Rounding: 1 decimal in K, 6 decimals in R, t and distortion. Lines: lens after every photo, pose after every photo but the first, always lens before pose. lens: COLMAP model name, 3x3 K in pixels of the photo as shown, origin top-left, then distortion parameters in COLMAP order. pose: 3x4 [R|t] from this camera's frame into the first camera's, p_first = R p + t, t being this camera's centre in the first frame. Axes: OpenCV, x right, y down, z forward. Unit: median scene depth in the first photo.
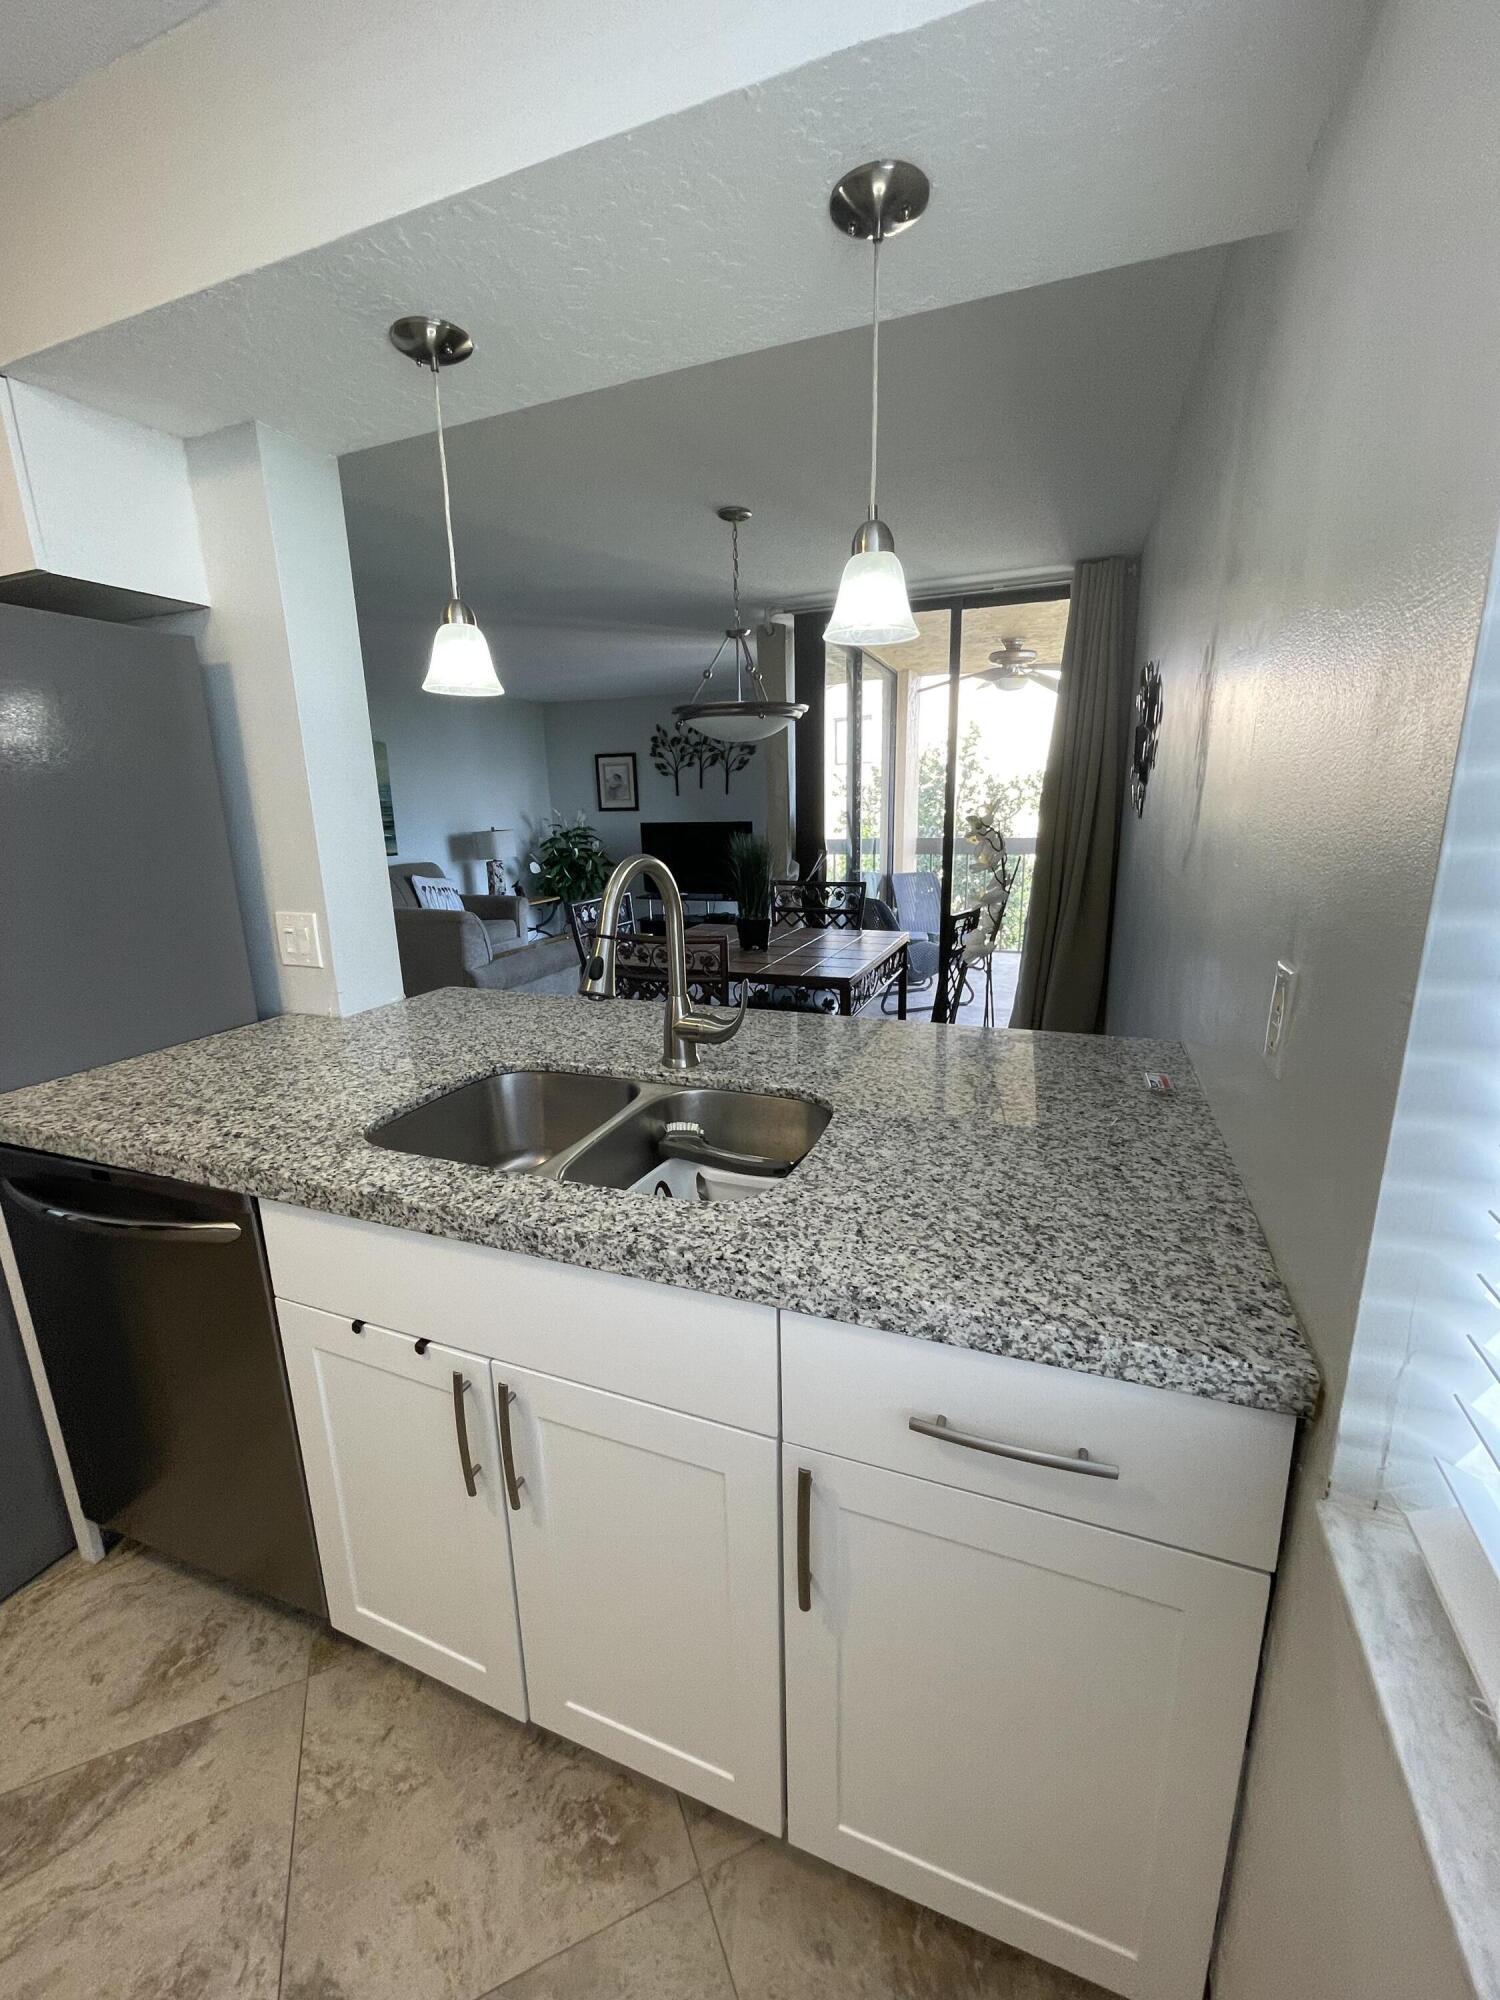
lens RADIAL K [[809.7, 0, 750.7], [0, 809.7, 997.7], [0, 0, 1]] dist [-0.004175, 0.001822]
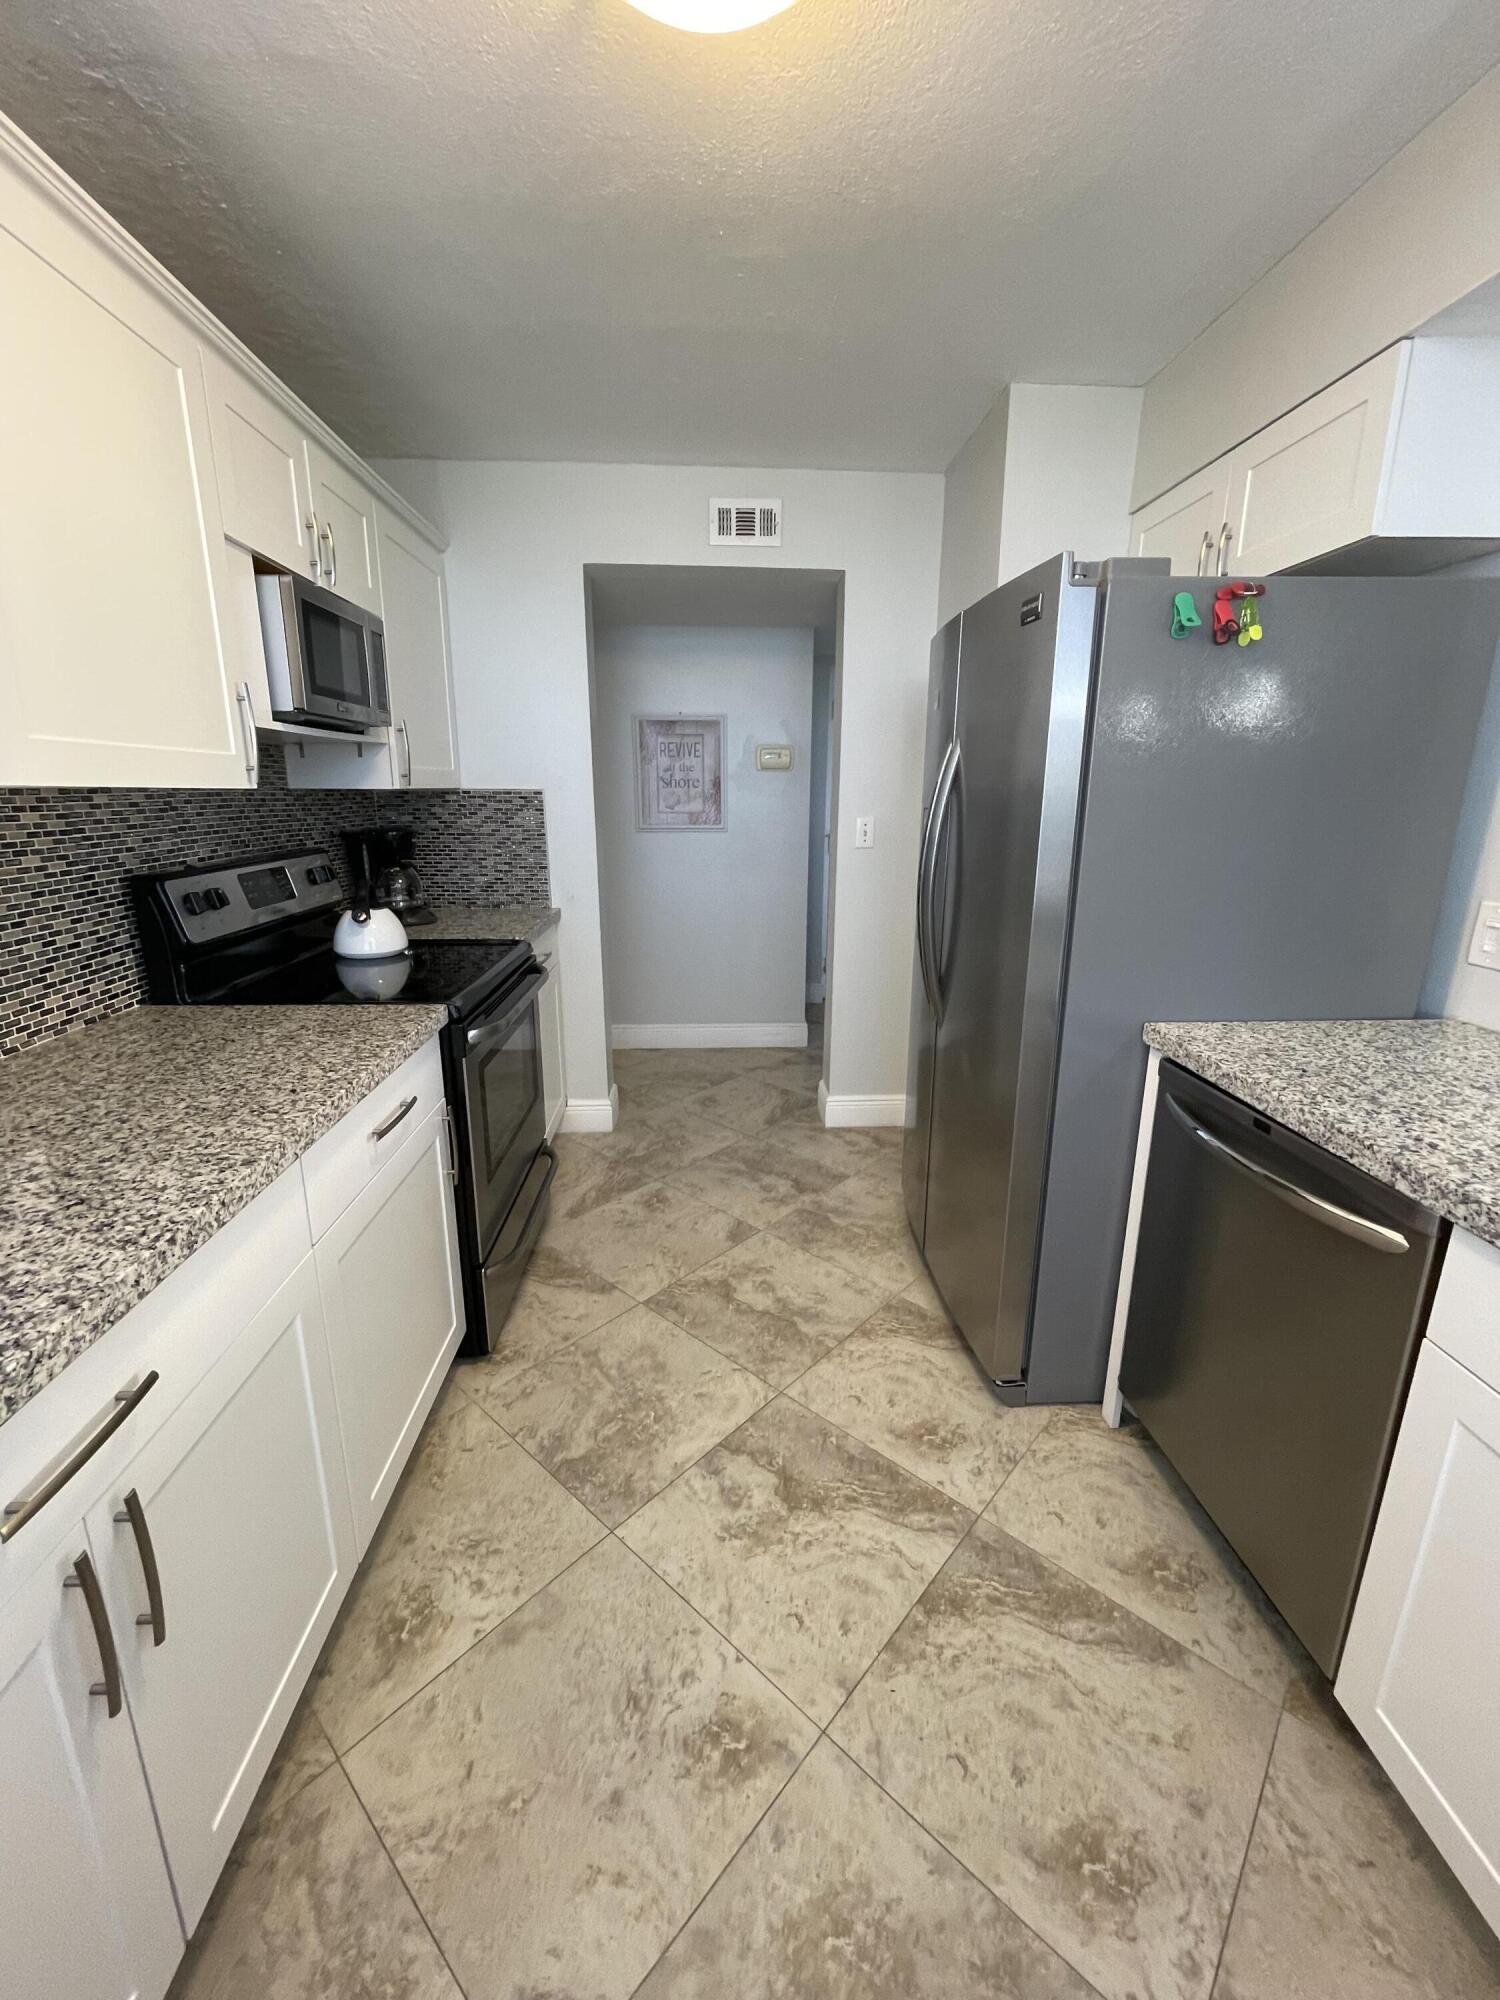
lens RADIAL K [[809.7, 0, 753.8], [0, 809.7, 997.8], [0, 0, 1]] dist [-0.004175, 0.001822]
pose [[0.415438, 0.252619, -0.873839, -0.200857], [-0.227710, 0.958956, 0.168969, 0.032713], [0.880658, 0.128786, 0.455911, -0.078721]]
